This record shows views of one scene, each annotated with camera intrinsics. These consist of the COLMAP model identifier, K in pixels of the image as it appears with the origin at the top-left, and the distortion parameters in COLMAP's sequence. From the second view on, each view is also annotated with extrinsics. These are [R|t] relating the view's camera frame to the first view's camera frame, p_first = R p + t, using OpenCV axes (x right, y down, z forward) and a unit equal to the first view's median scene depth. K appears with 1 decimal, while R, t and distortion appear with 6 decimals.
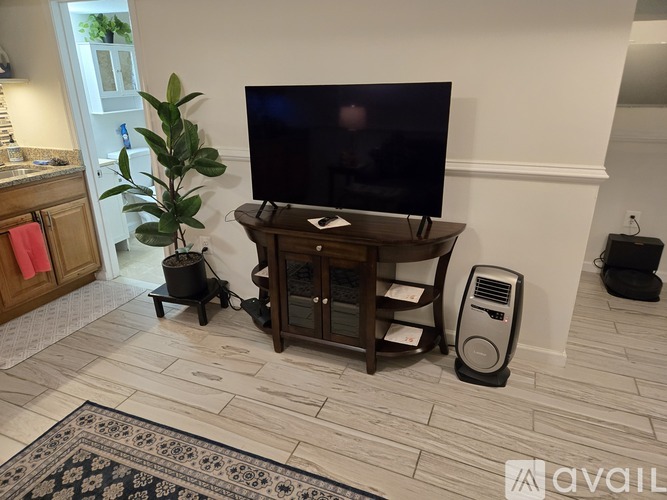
lens RADIAL K [[448.3, 0, 324.7], [0, 448.3, 243.8], [0, 0, 1]] dist [0.064890, -0.045953]
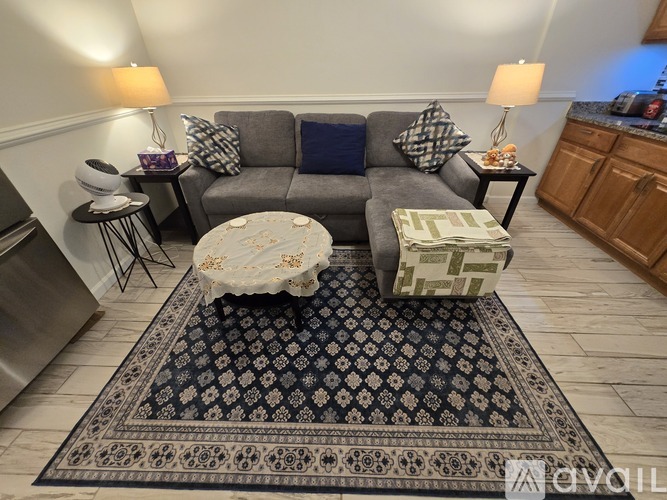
lens RADIAL K [[272.7, 0, 333.2], [0, 272.7, 250.9], [0, 0, 1]] dist [-0.002637, 0.001355]
pose [[-0.929949, 0.224899, -0.290887, -0.016640], [-0.111398, 0.581609, 0.805805, -0.189365], [0.350408, 0.781762, -0.515813, 0.687604]]
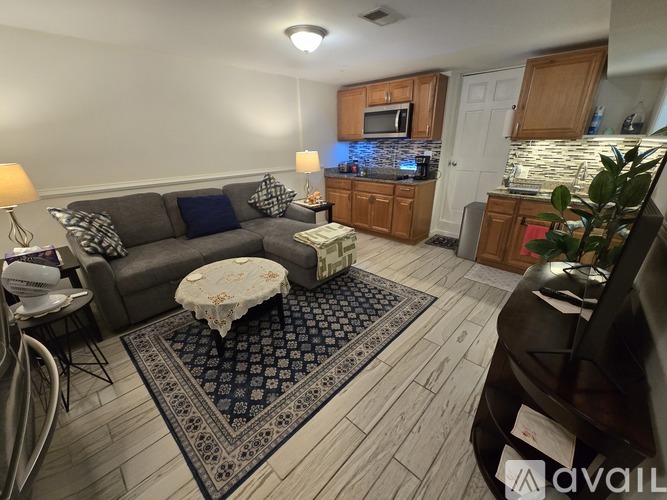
lens RADIAL K [[272.7, 0, 333.0], [0, 272.7, 250.3], [0, 0, 1]] dist [-0.002637, 0.001355]
pose [[-0.339357, 0.360438, -0.868862, 0.564727], [-0.317245, 0.825704, 0.466442, -0.225199], [0.885547, 0.433932, -0.165861, 0.653276]]
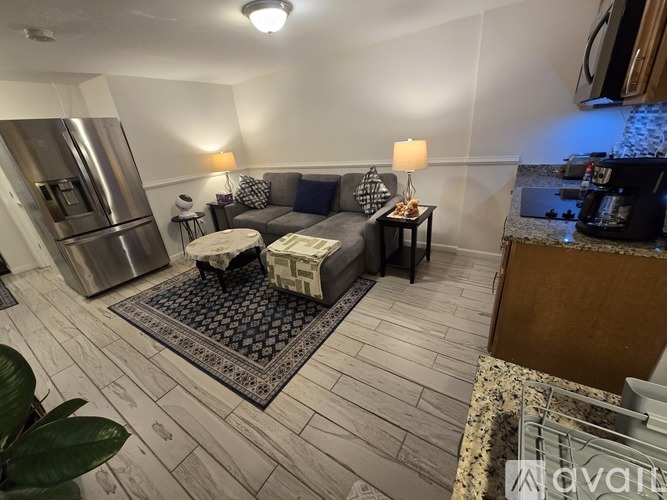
lens RADIAL K [[272.7, 0, 334.9], [0, 272.7, 252.1], [0, 0, 1]] dist [-0.002637, 0.001355]
pose [[-0.980620, 0.019012, 0.194993, -0.795068], [0.150326, 0.711286, 0.686640, -0.384846], [-0.125642, 0.702645, -0.700360, 1.108928]]
